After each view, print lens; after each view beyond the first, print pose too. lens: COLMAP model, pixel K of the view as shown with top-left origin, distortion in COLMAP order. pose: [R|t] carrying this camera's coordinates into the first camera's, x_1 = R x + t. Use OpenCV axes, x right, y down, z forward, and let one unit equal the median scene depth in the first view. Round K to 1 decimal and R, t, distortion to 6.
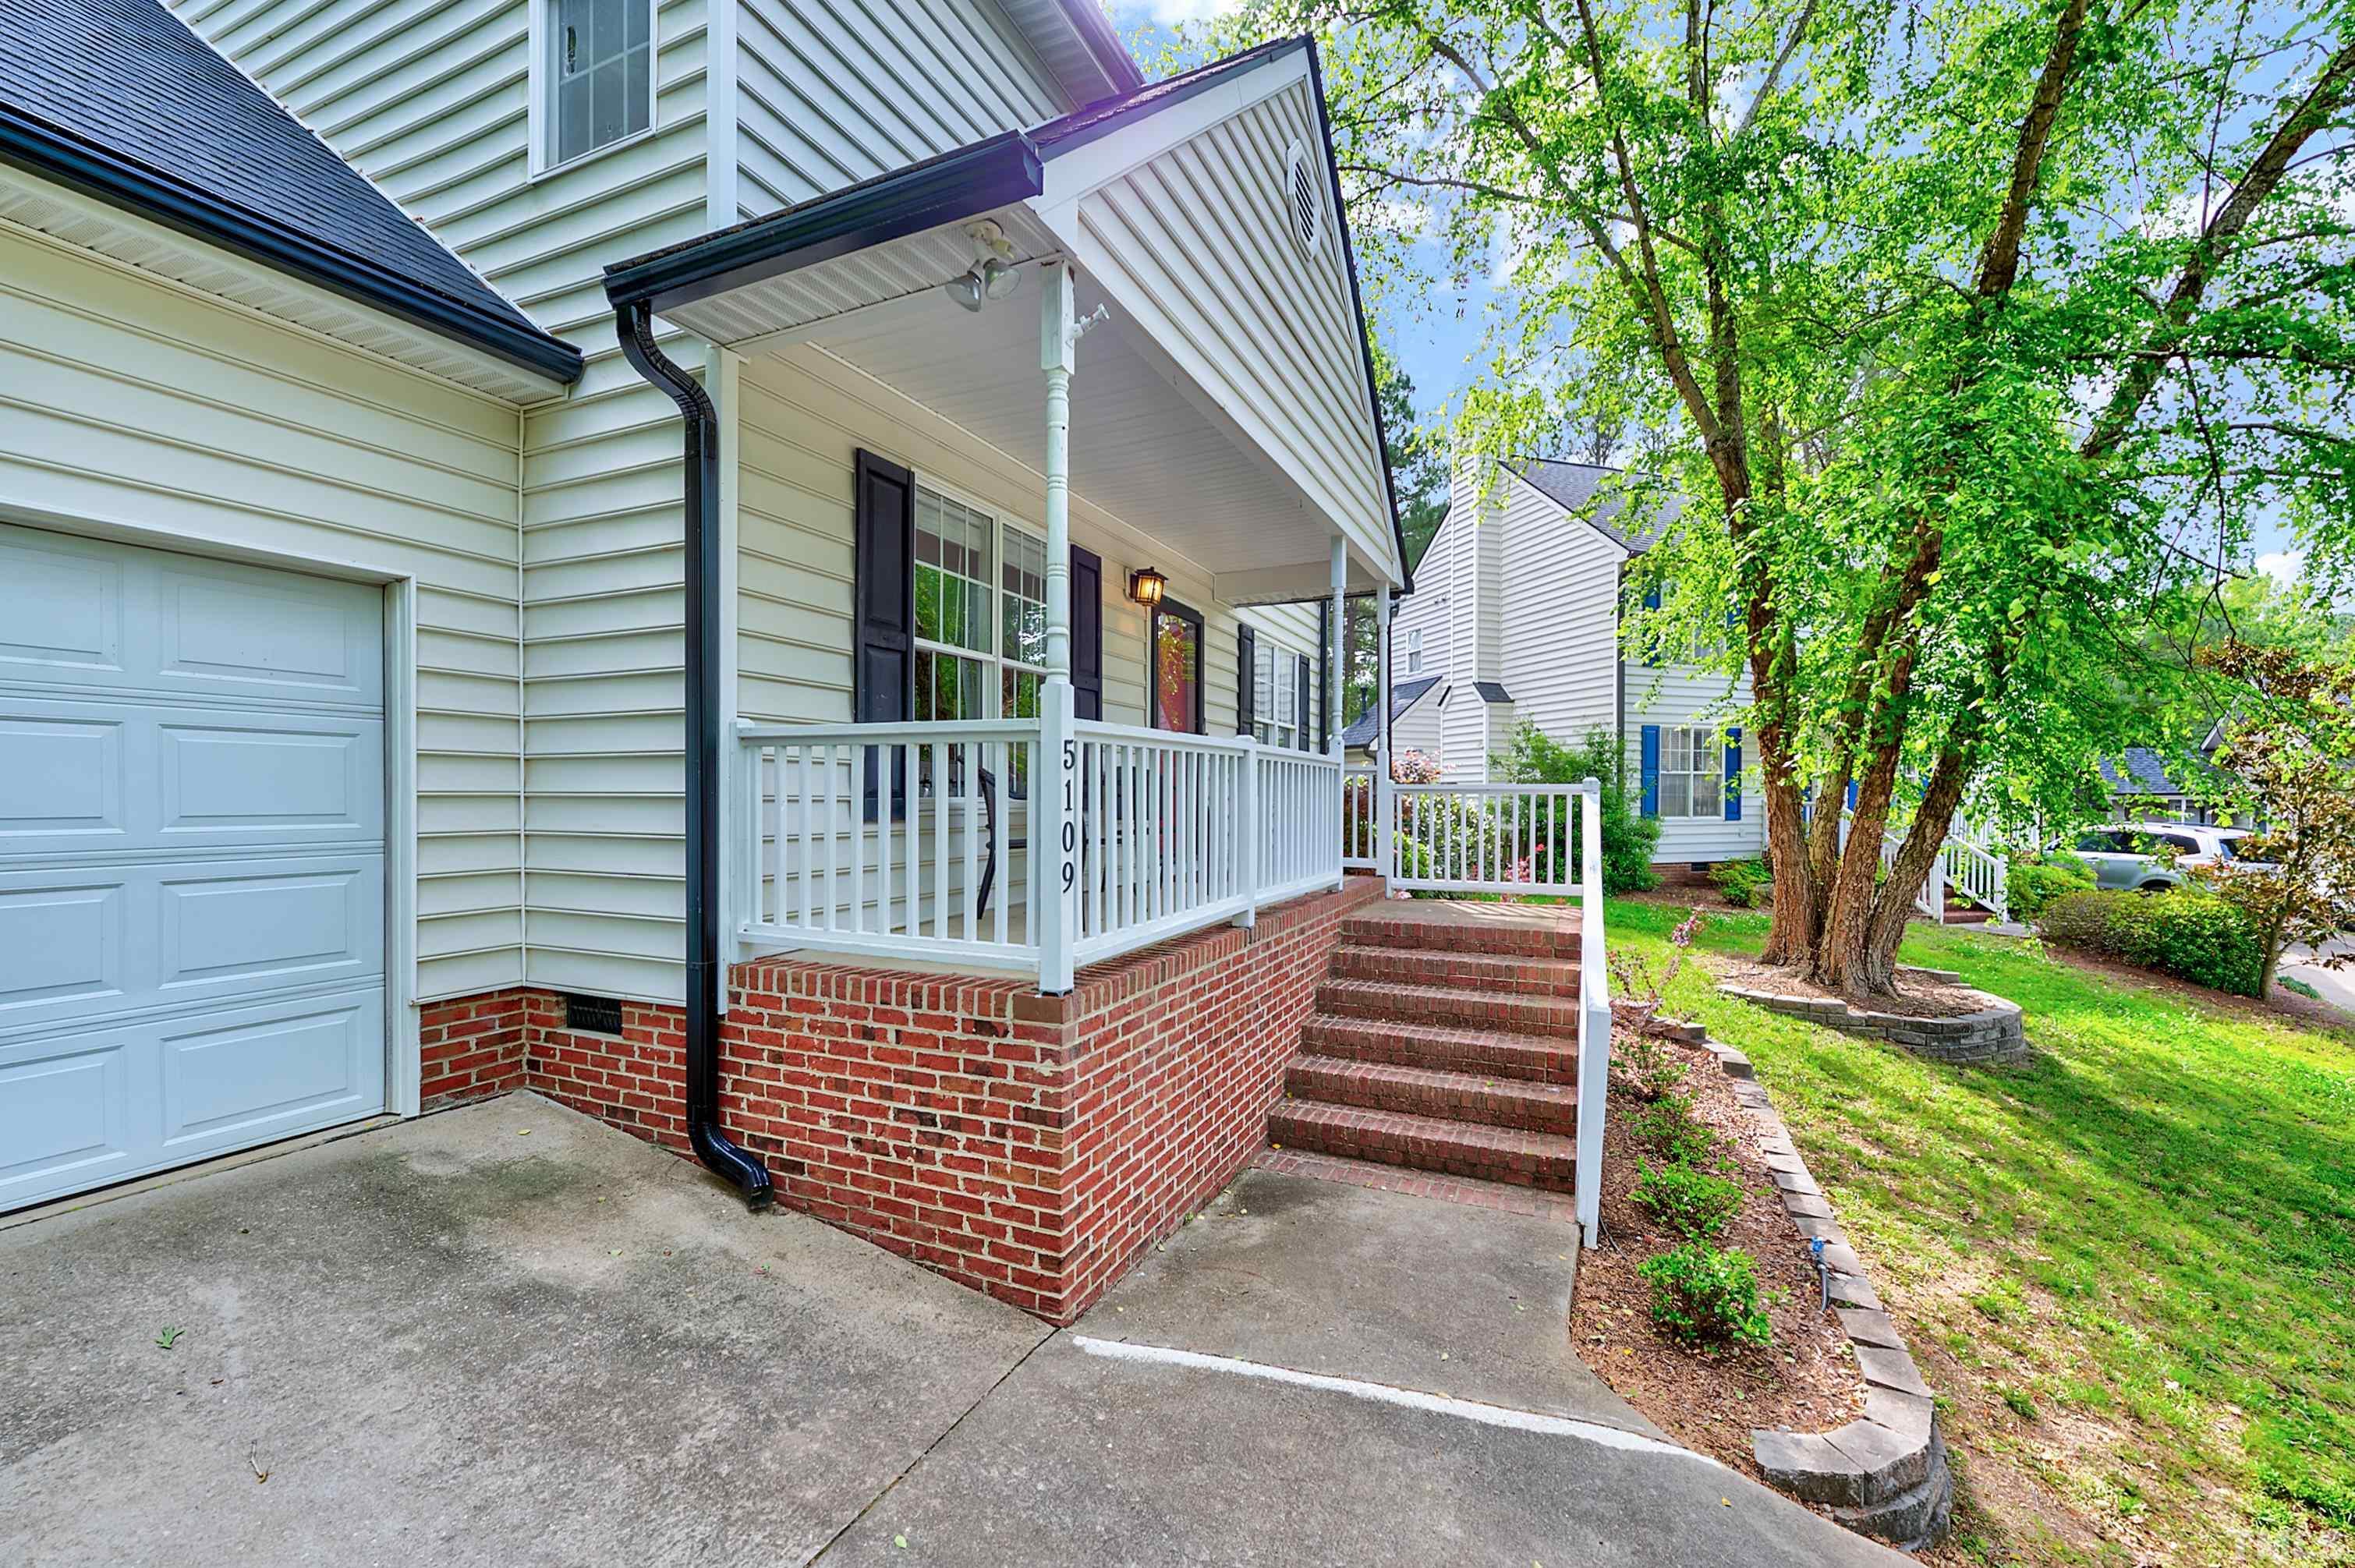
lens RADIAL K [[939.7, 0, 1174.2], [0, 939.7, 811.1], [0, 0, 1]] dist [-0.000460, 0.001360]
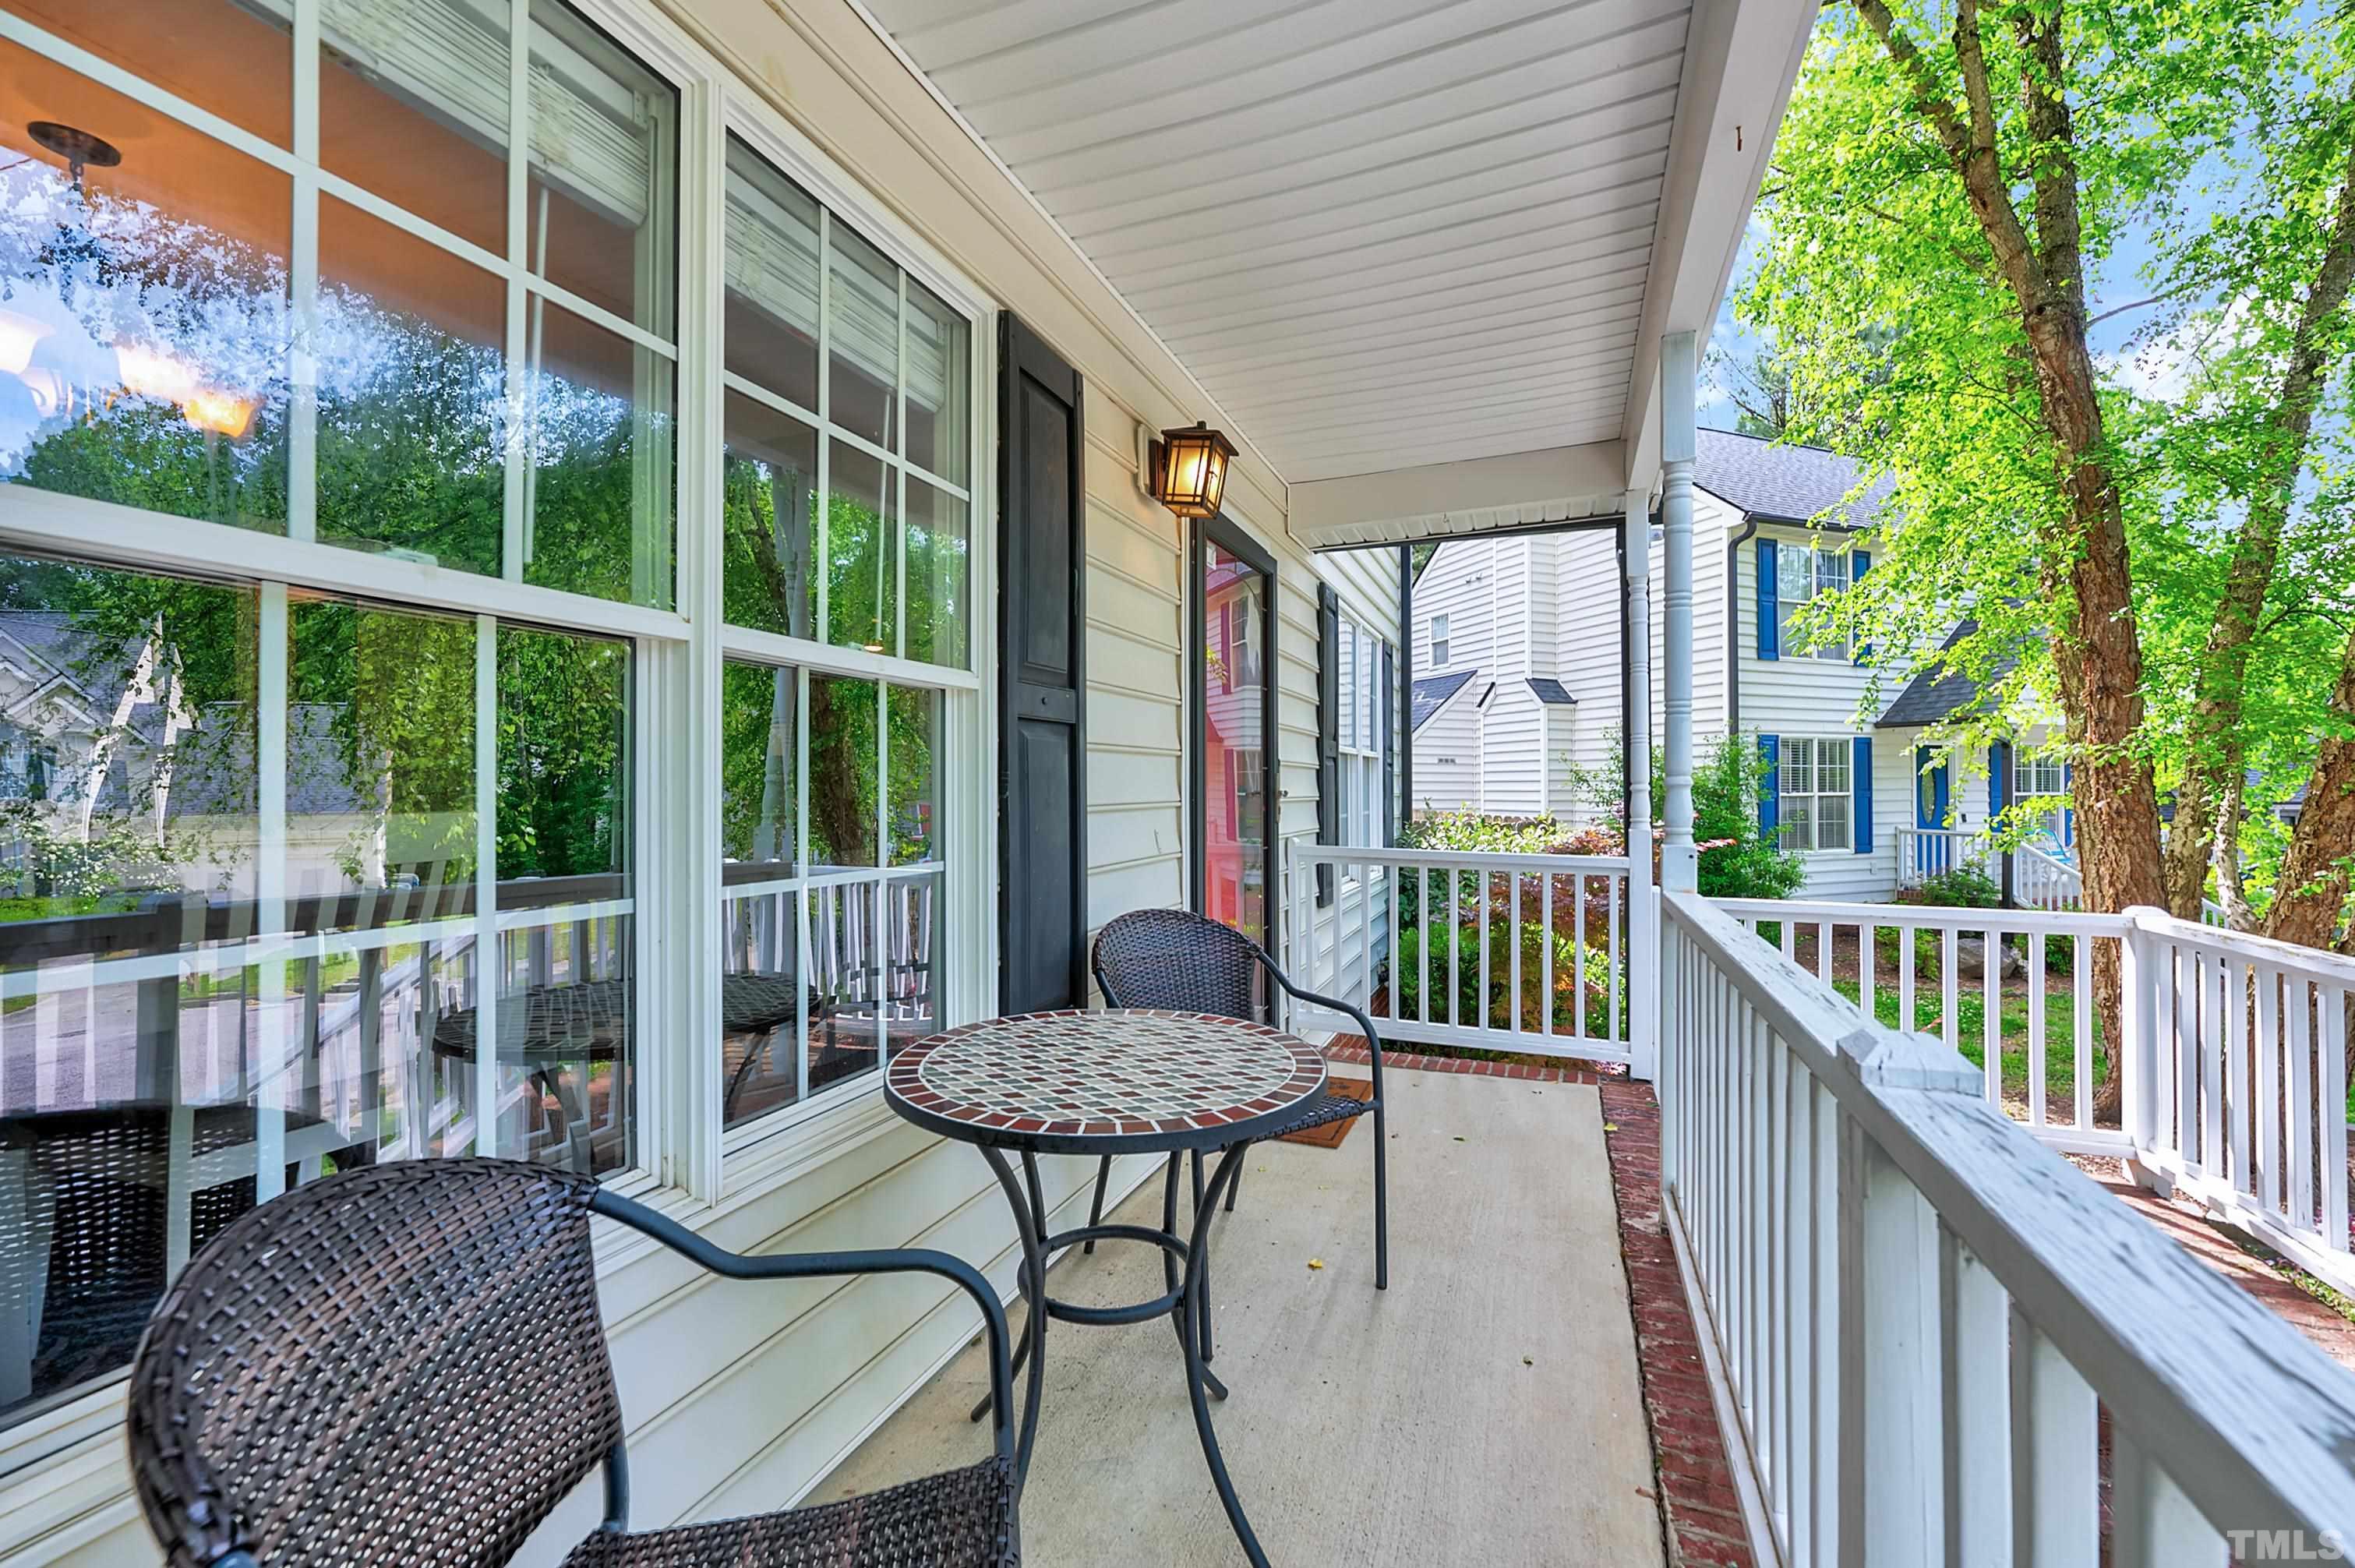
lens RADIAL K [[939.8, 0, 1174.9], [0, 939.8, 788.8], [0, 0, 1]] dist [-0.000460, 0.001360]
pose [[0.999167, -0.002706, 0.040727, -0.038167], [0.003278, 0.999897, -0.014006, -0.064722], [-0.040684, 0.014128, 0.999072, 0.418302]]
